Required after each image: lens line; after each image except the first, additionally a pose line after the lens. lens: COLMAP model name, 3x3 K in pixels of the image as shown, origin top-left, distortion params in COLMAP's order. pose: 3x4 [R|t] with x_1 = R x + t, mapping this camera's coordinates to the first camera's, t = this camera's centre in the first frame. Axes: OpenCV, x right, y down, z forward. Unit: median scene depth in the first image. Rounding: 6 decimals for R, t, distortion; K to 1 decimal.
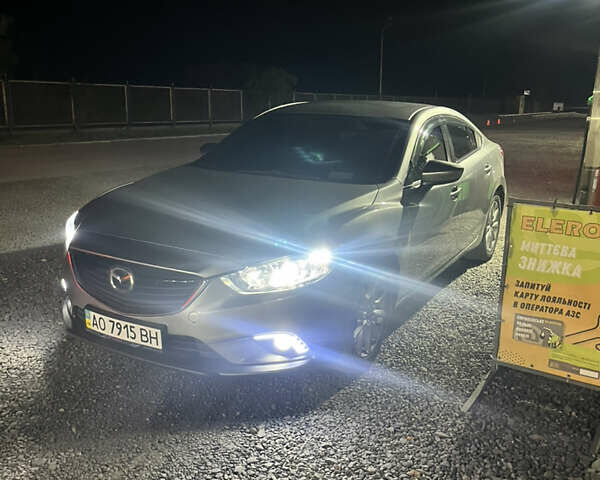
lens RADIAL K [[589.3, 0, 300.2], [0, 589.3, 240.2], [0, 0, 1]] dist [0.027170, 0.000000]
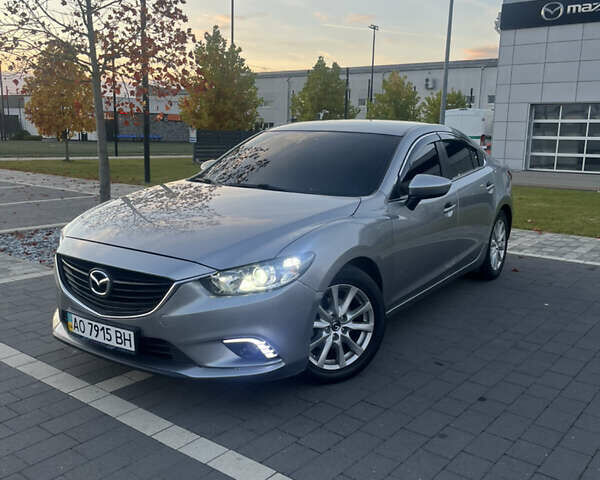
lens RADIAL K [[589.3, 0, 301.7], [0, 589.3, 241.5], [0, 0, 1]] dist [0.027170, 0.000000]
pose [[0.997609, 0.012191, -0.068031, 0.119177], [-0.016049, 0.998276, -0.056451, 0.047315], [0.067226, 0.057407, 0.996085, -0.010644]]
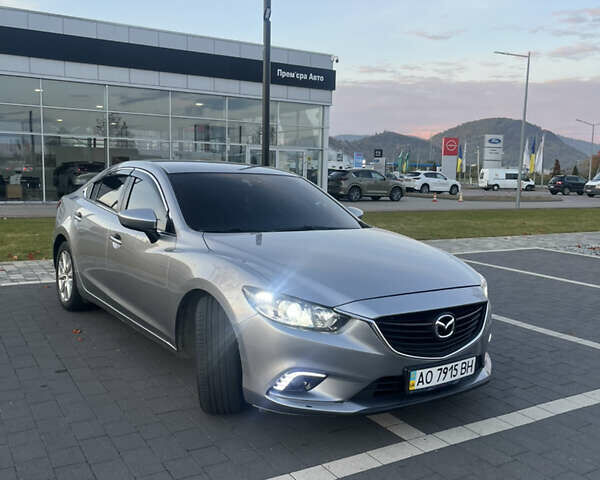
lens RADIAL K [[589.3, 0, 302.2], [0, 589.3, 239.2], [0, 0, 1]] dist [0.027170, 0.000000]
pose [[0.436023, -0.125313, 0.891168, -1.358348], [0.193161, 0.980210, 0.043325, -0.186259], [-0.878961, 0.153248, 0.451600, 0.716214]]
